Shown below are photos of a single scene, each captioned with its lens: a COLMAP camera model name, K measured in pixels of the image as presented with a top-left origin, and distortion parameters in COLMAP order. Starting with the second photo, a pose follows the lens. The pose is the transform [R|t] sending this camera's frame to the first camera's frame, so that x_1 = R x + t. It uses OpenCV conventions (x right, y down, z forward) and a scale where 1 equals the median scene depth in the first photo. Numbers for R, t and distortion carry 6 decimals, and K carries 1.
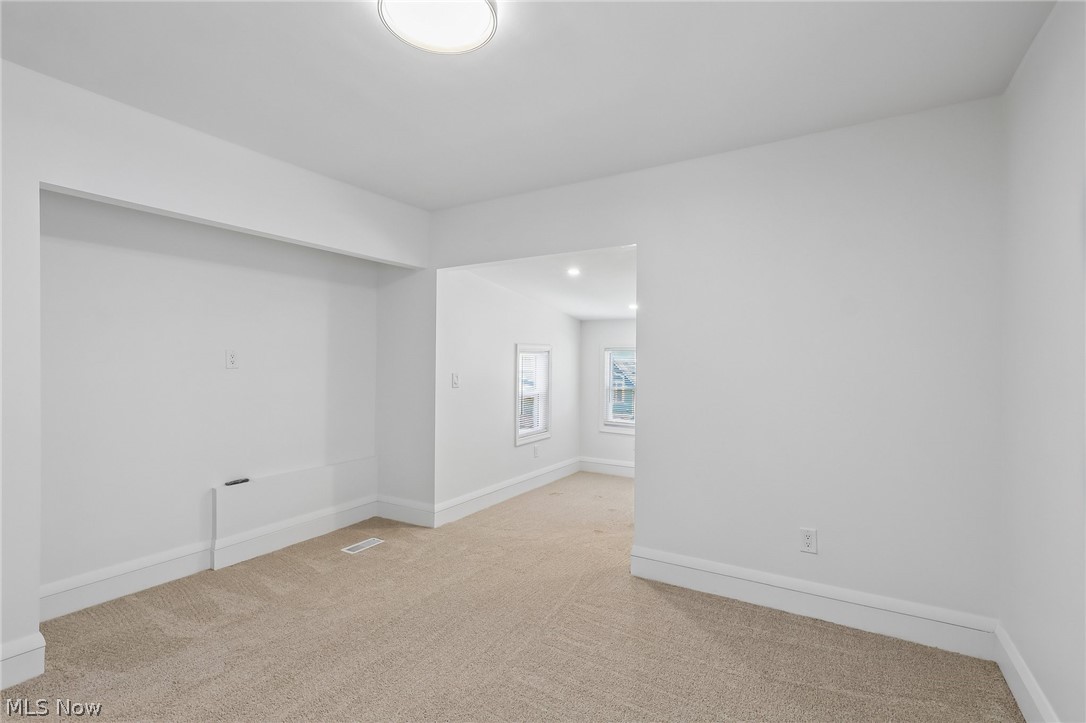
lens RADIAL K [[505.0, 0, 543.6], [0, 505.0, 362.9], [0, 0, 1]] dist [-0.000908, -0.000139]
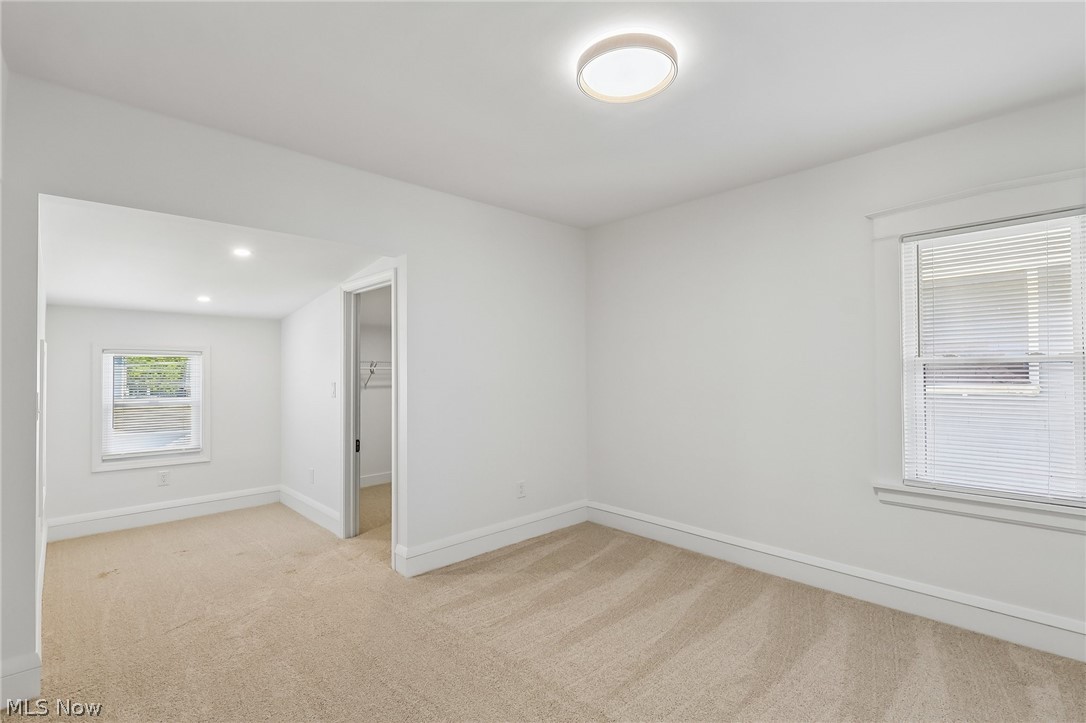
lens RADIAL K [[505.0, 0, 547.8], [0, 505.0, 361.4], [0, 0, 1]] dist [-0.000908, -0.000139]
pose [[0.245984, 0.007673, 0.969244, -0.571121], [0.002304, 0.999961, -0.008501, -0.007098], [-0.969271, 0.004324, 0.245957, 0.358770]]
